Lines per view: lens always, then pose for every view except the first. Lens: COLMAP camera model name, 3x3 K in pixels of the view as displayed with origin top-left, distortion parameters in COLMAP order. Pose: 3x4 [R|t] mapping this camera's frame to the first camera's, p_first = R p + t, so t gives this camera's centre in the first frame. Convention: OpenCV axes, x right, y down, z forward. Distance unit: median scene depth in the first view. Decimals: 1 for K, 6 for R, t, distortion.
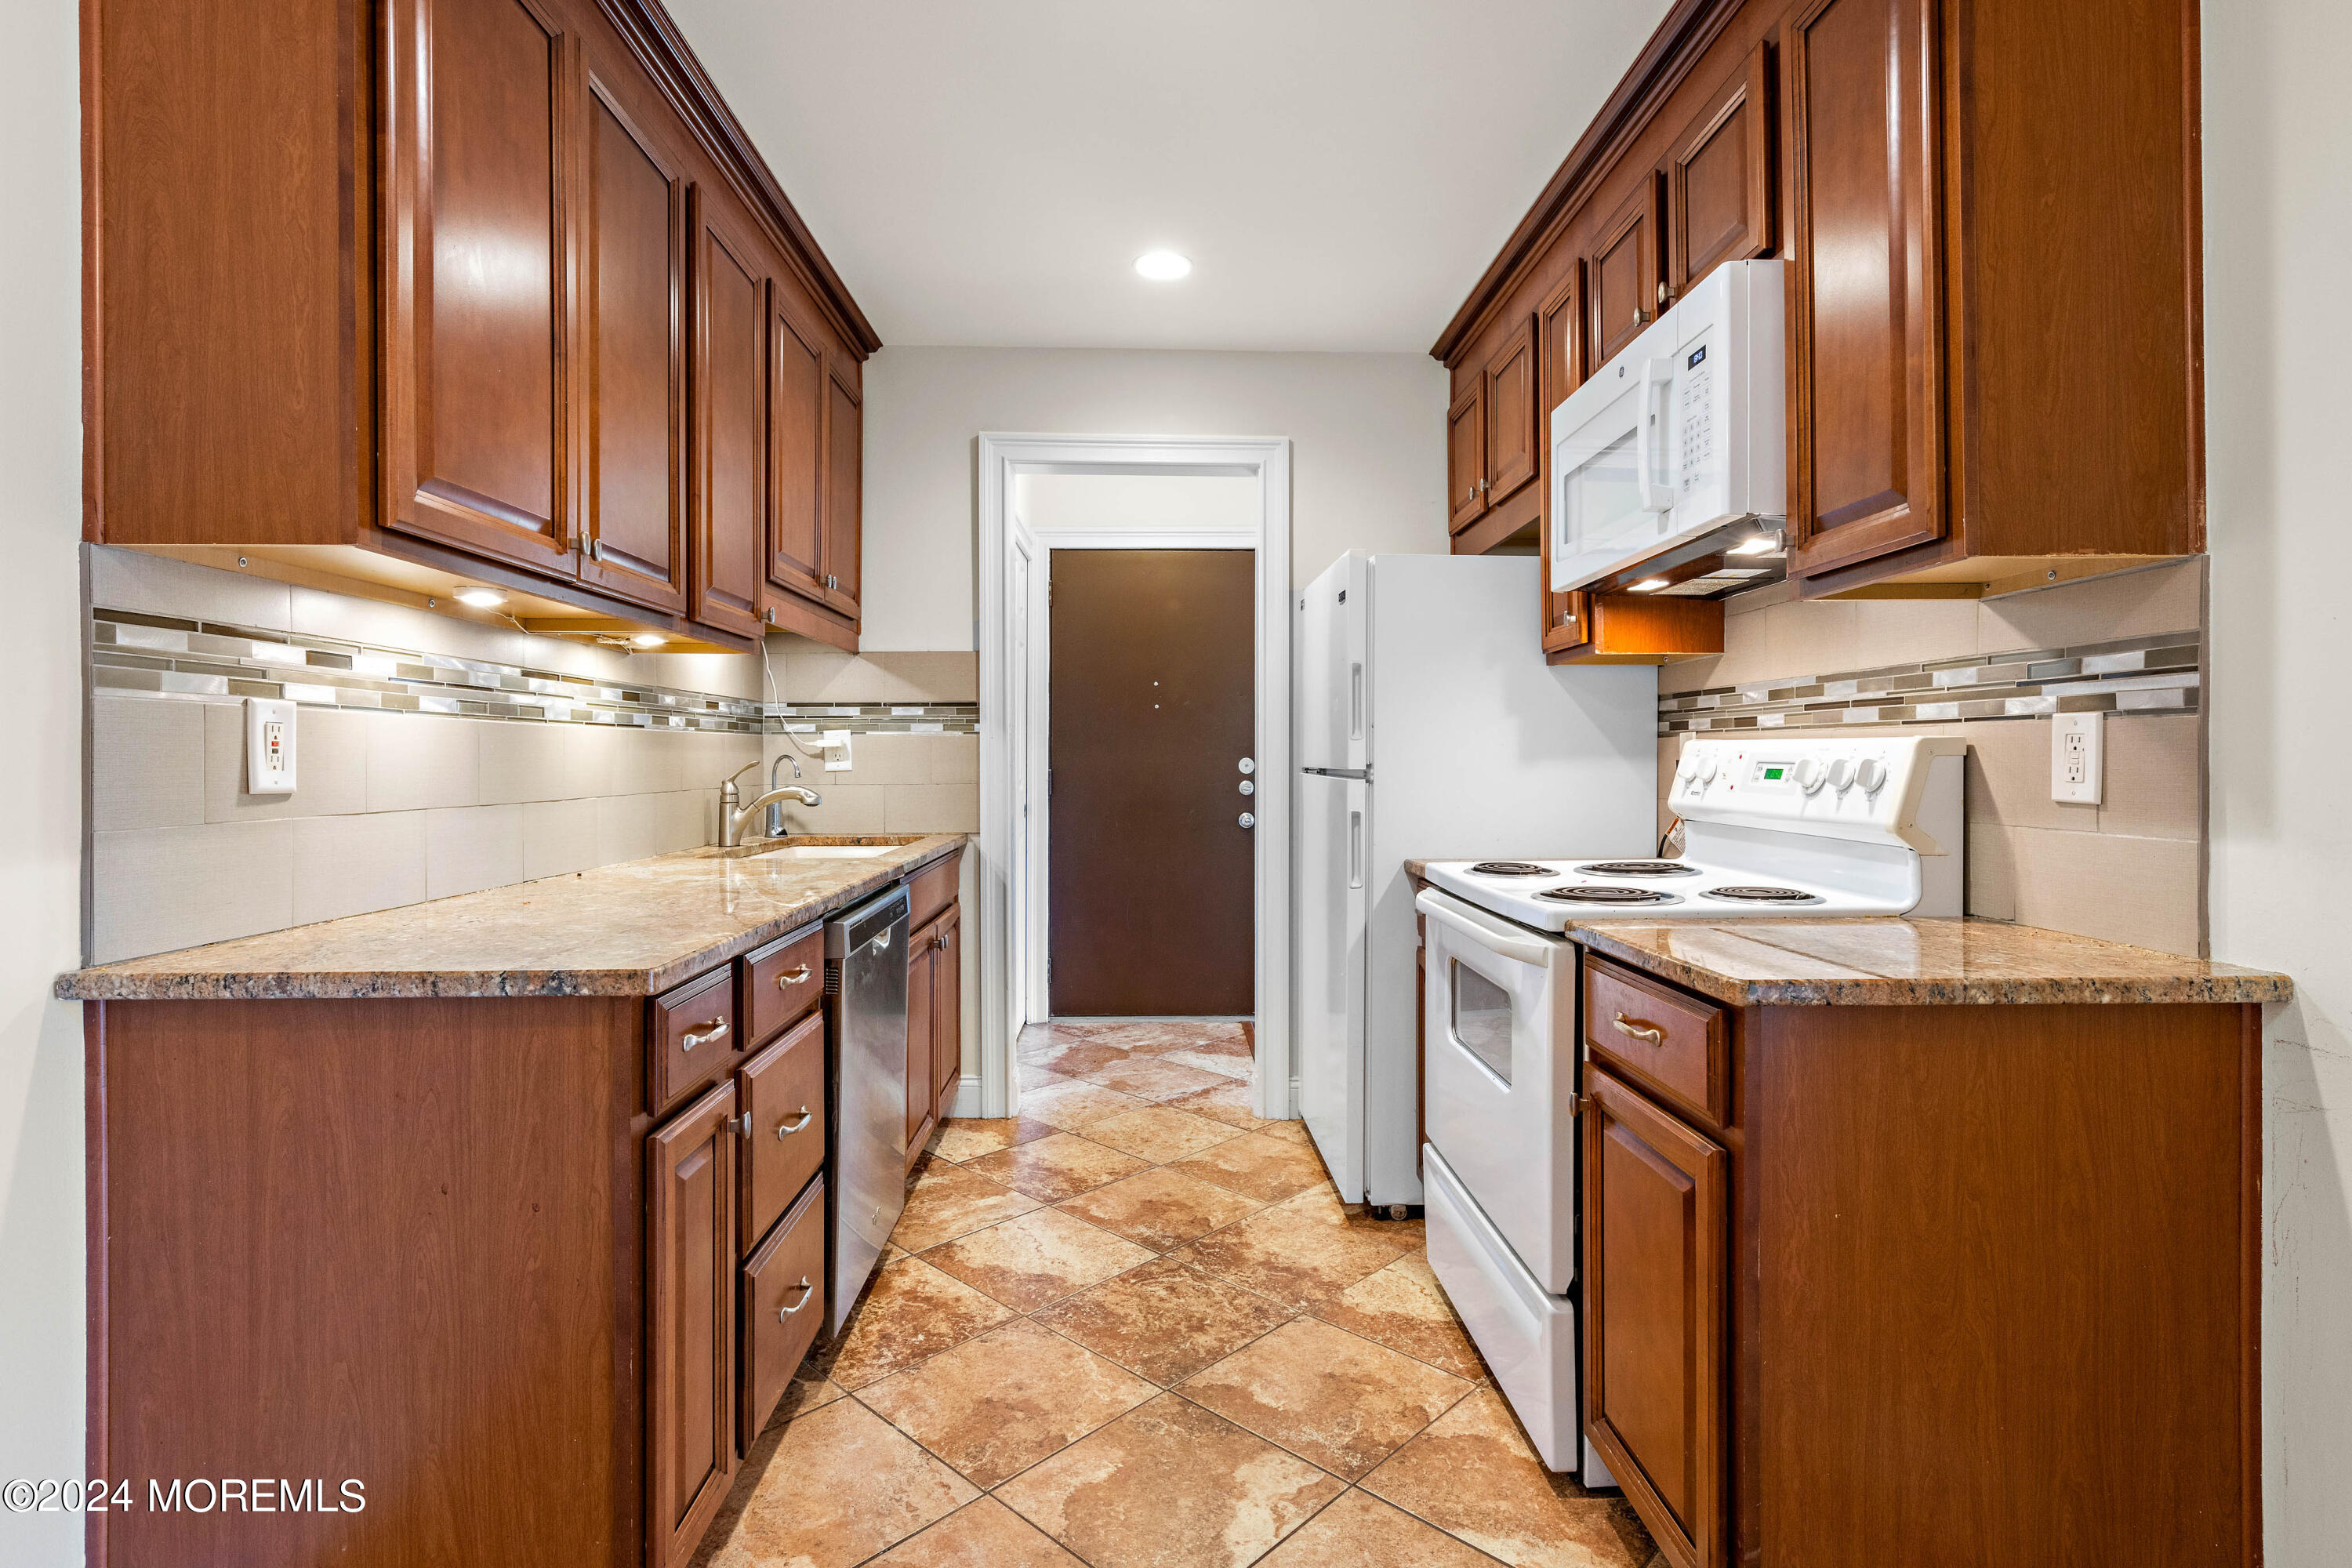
lens RADIAL K [[1217.7, 0, 1188.4], [0, 1217.7, 760.4], [0, 0, 1]] dist [0.008825, 0.000049]
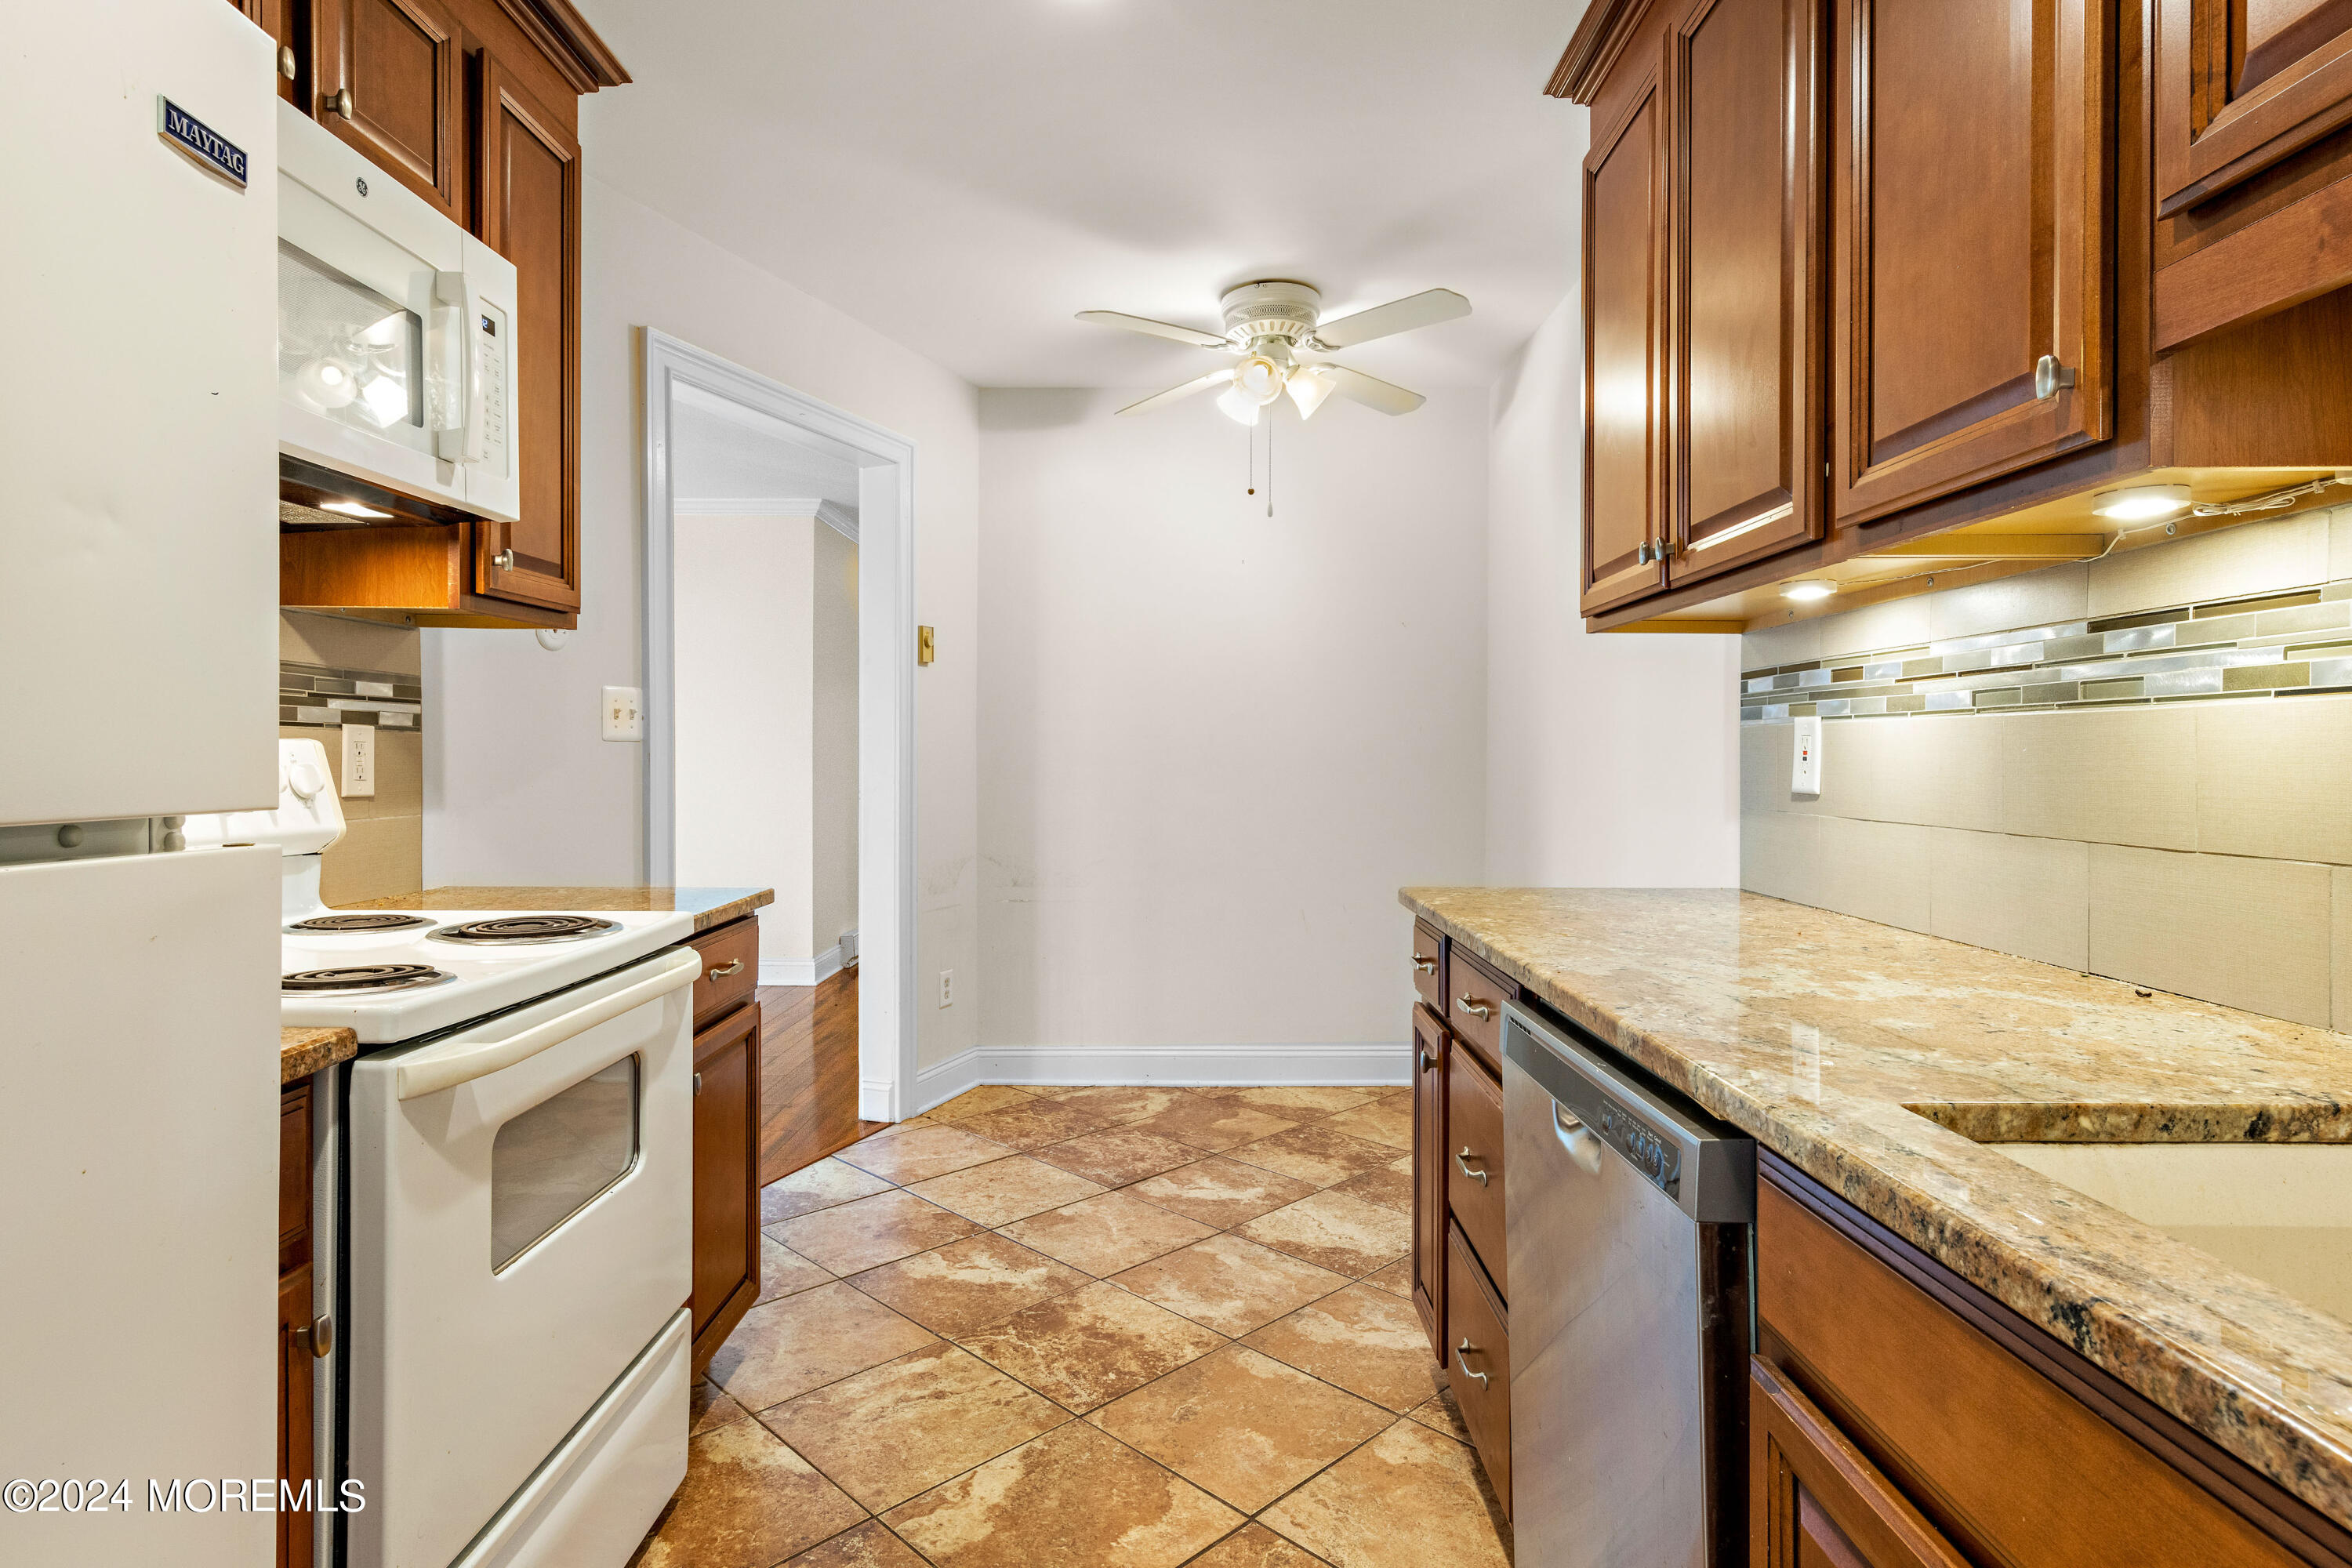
lens RADIAL K [[1217.7, 0, 1188.4], [0, 1217.7, 760.4], [0, 0, 1]] dist [0.008825, 0.000049]
pose [[-0.999636, -0.002141, 0.026901, -0.137511], [-0.002032, 0.999990, 0.004079, -0.008429], [-0.026909, 0.004023, -0.999630, 1.946256]]
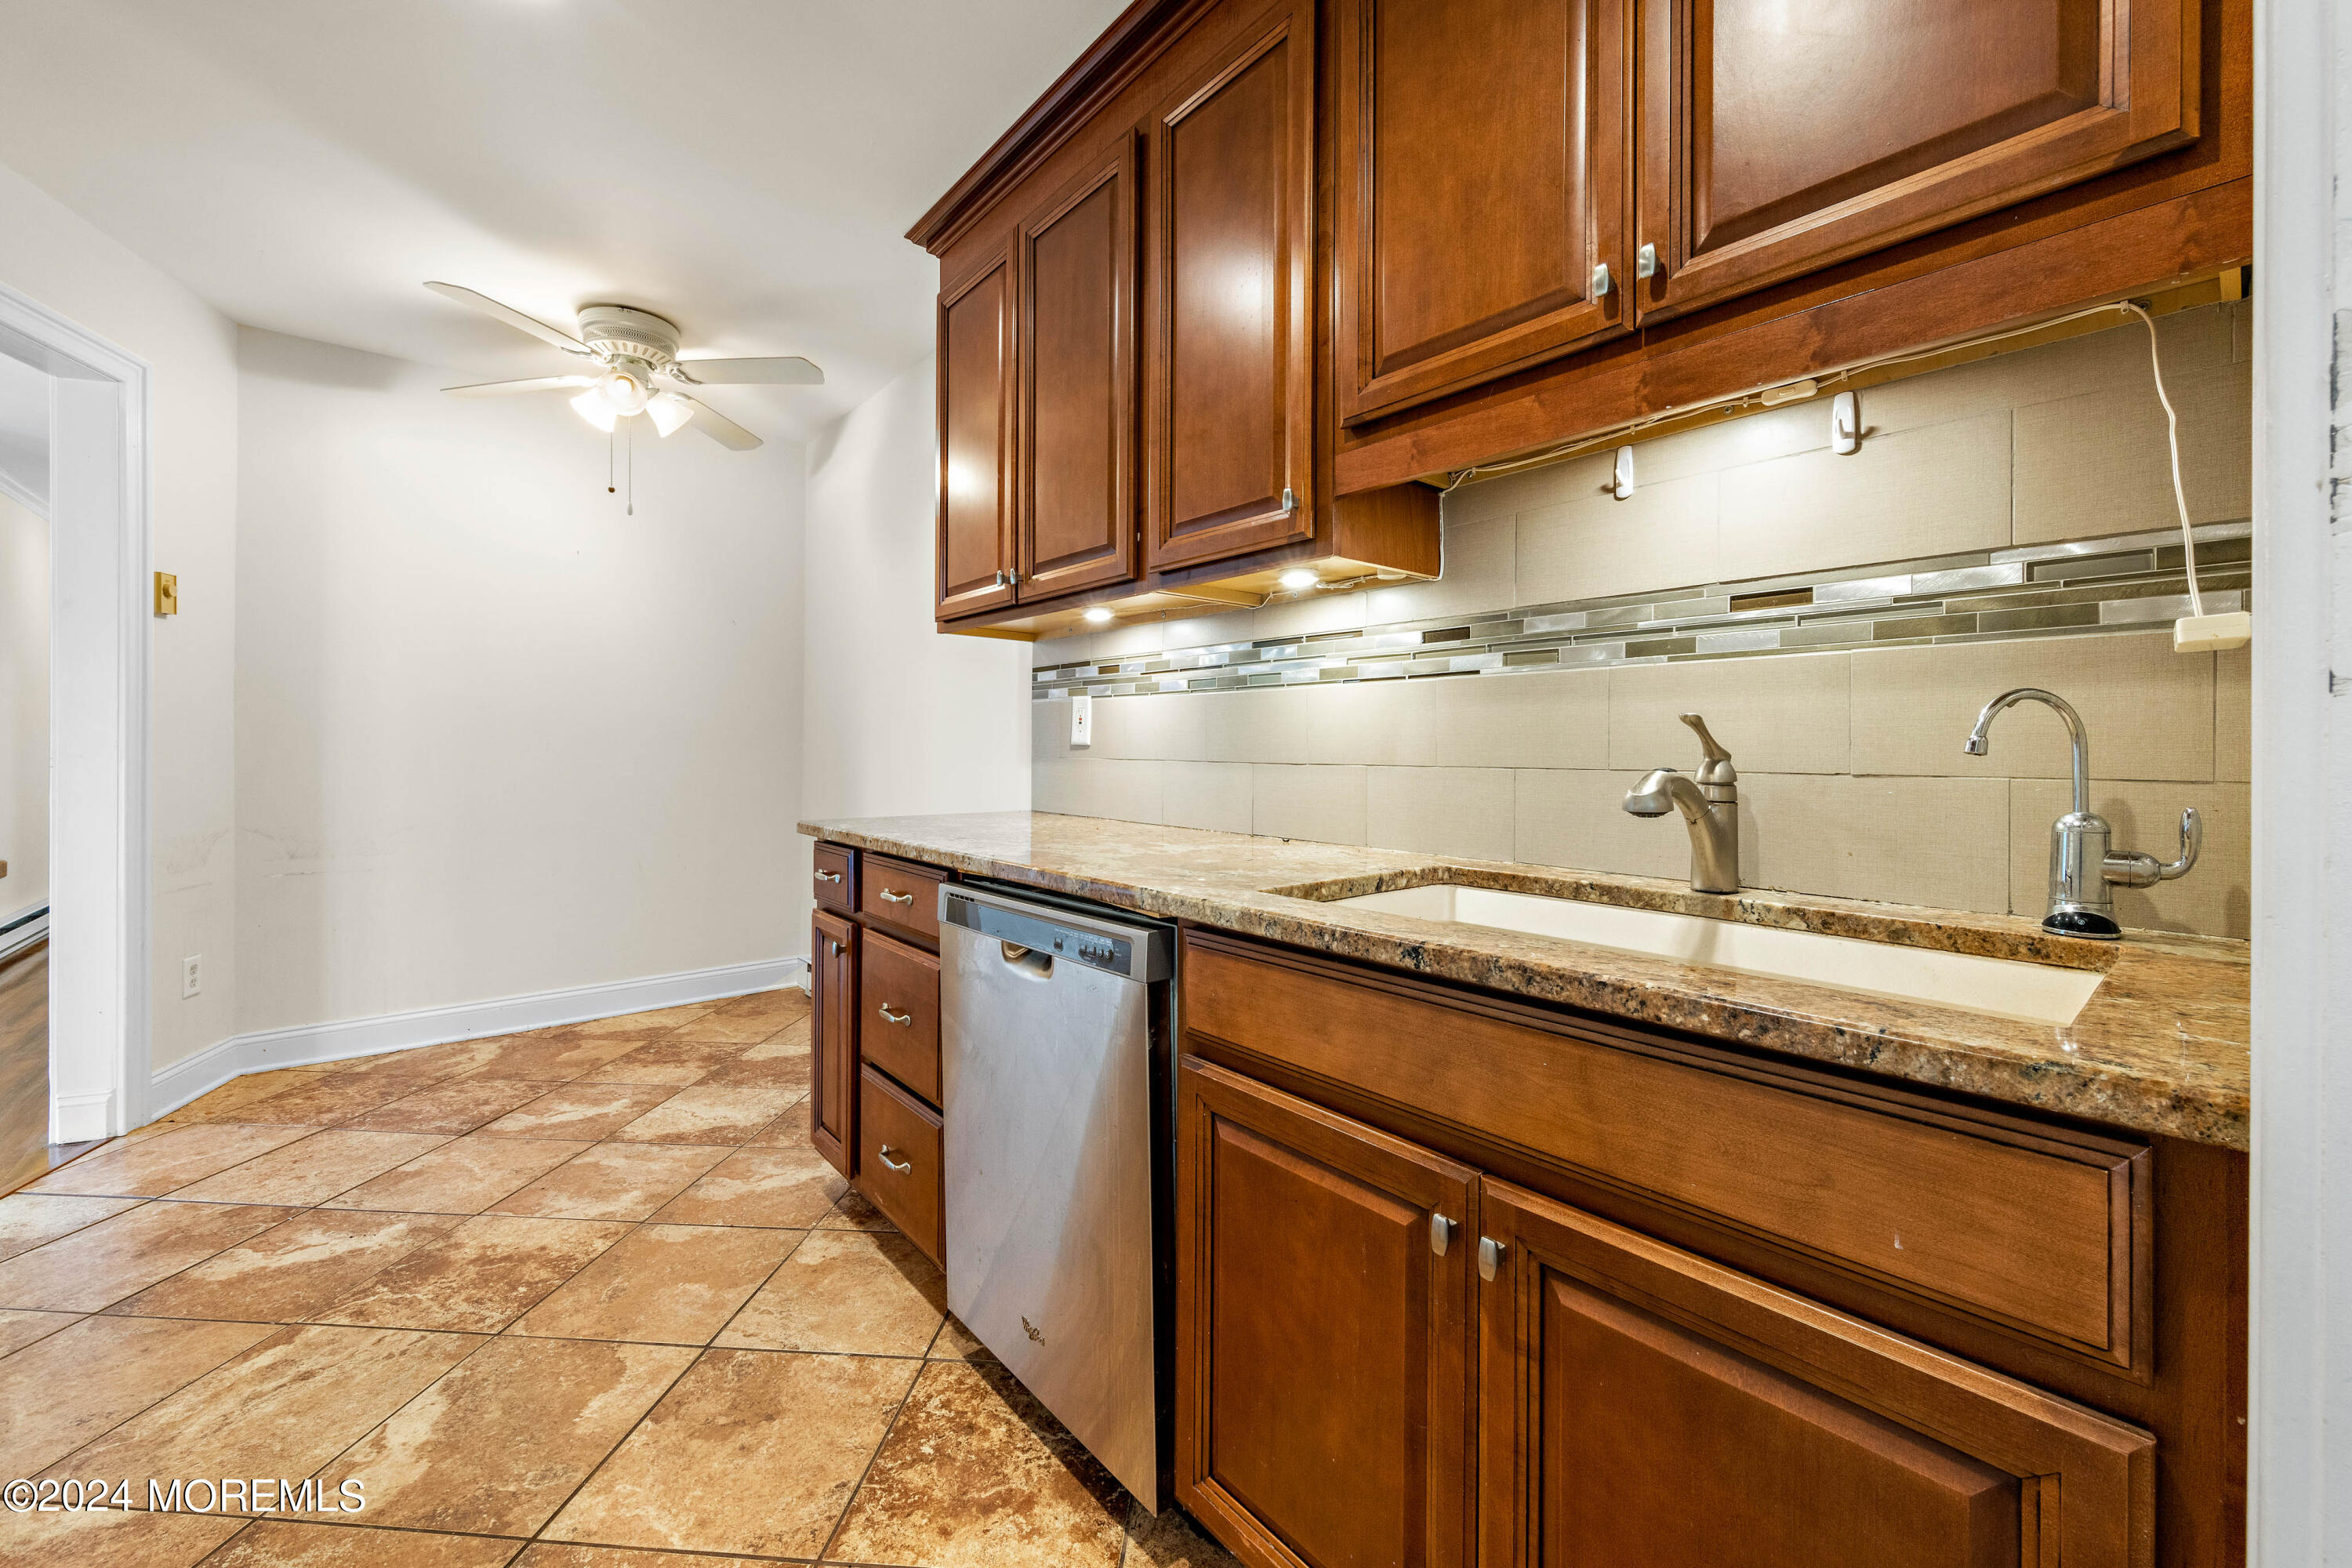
lens RADIAL K [[908.6, 0, 1168.0], [0, 908.6, 750.3], [0, 0, 1]] dist [0.007480, -0.000278]
pose [[-0.787146, -0.003877, -0.616754, 0.027517], [-0.007856, 0.999962, 0.003742, 0.025417], [0.616716, 0.007791, -0.787147, 1.923091]]
